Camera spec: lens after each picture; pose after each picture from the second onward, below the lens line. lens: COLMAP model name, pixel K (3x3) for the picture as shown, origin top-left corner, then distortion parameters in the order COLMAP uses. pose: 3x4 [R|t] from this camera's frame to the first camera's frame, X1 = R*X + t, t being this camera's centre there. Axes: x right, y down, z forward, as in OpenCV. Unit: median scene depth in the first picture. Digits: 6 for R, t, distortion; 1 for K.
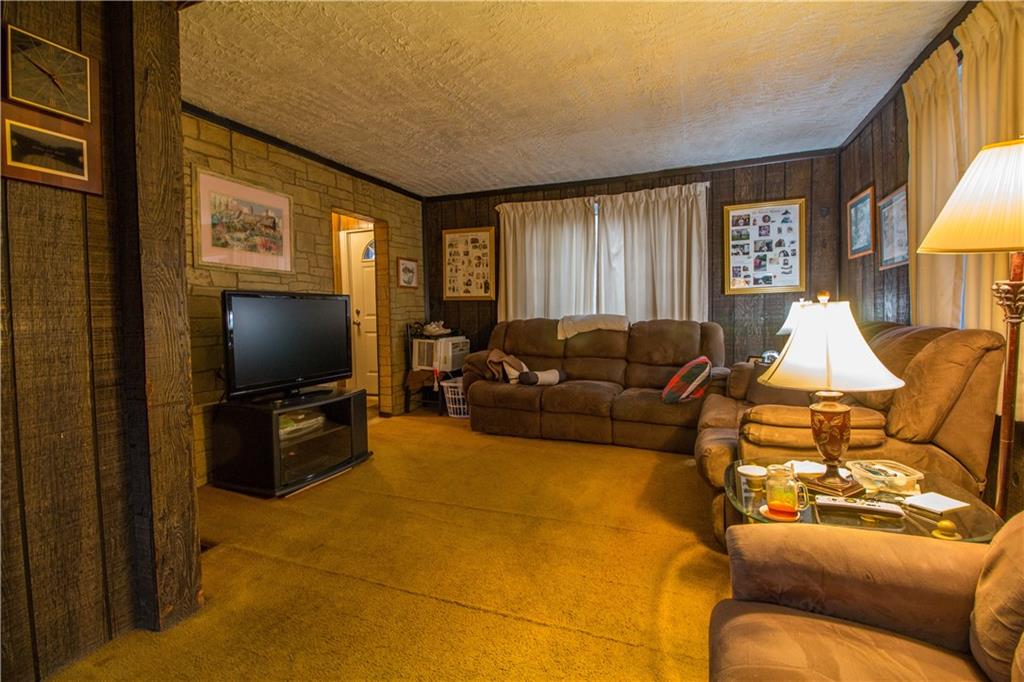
lens RADIAL K [[471.4, 0, 509.3], [0, 471.4, 335.3], [0, 0, 1]] dist [-0.004217, -0.010076]
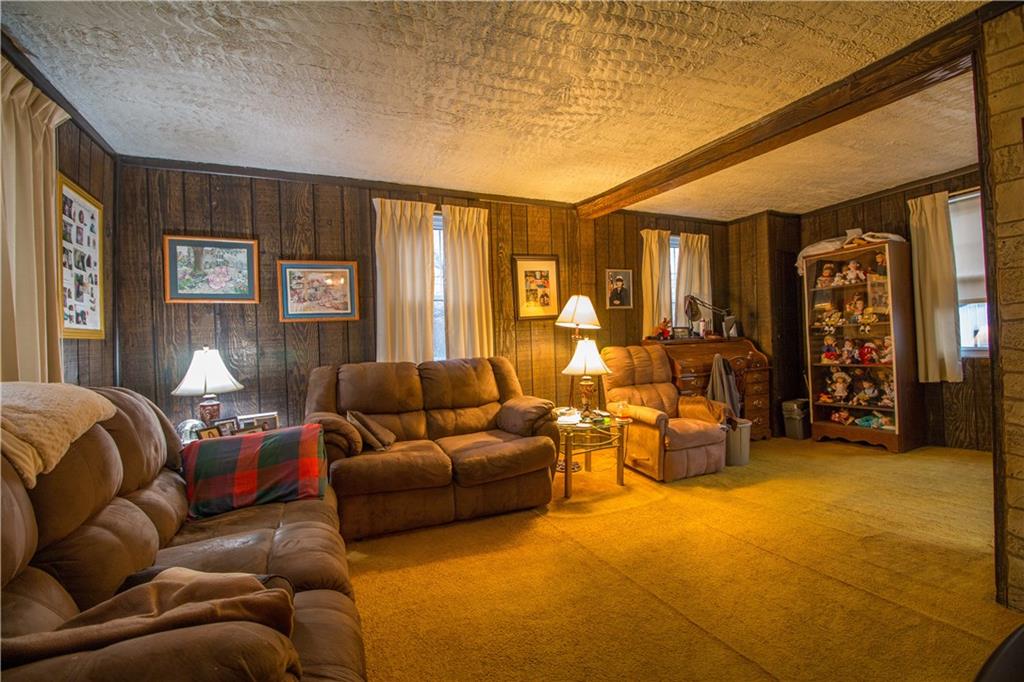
lens RADIAL K [[471.4, 0, 507.2], [0, 471.4, 338.4], [0, 0, 1]] dist [-0.004217, -0.010076]
pose [[-0.727120, 0.040786, 0.685298, -0.517144], [0.073038, 0.997164, 0.018148, -0.113753], [-0.682615, 0.063248, -0.728036, 2.191536]]
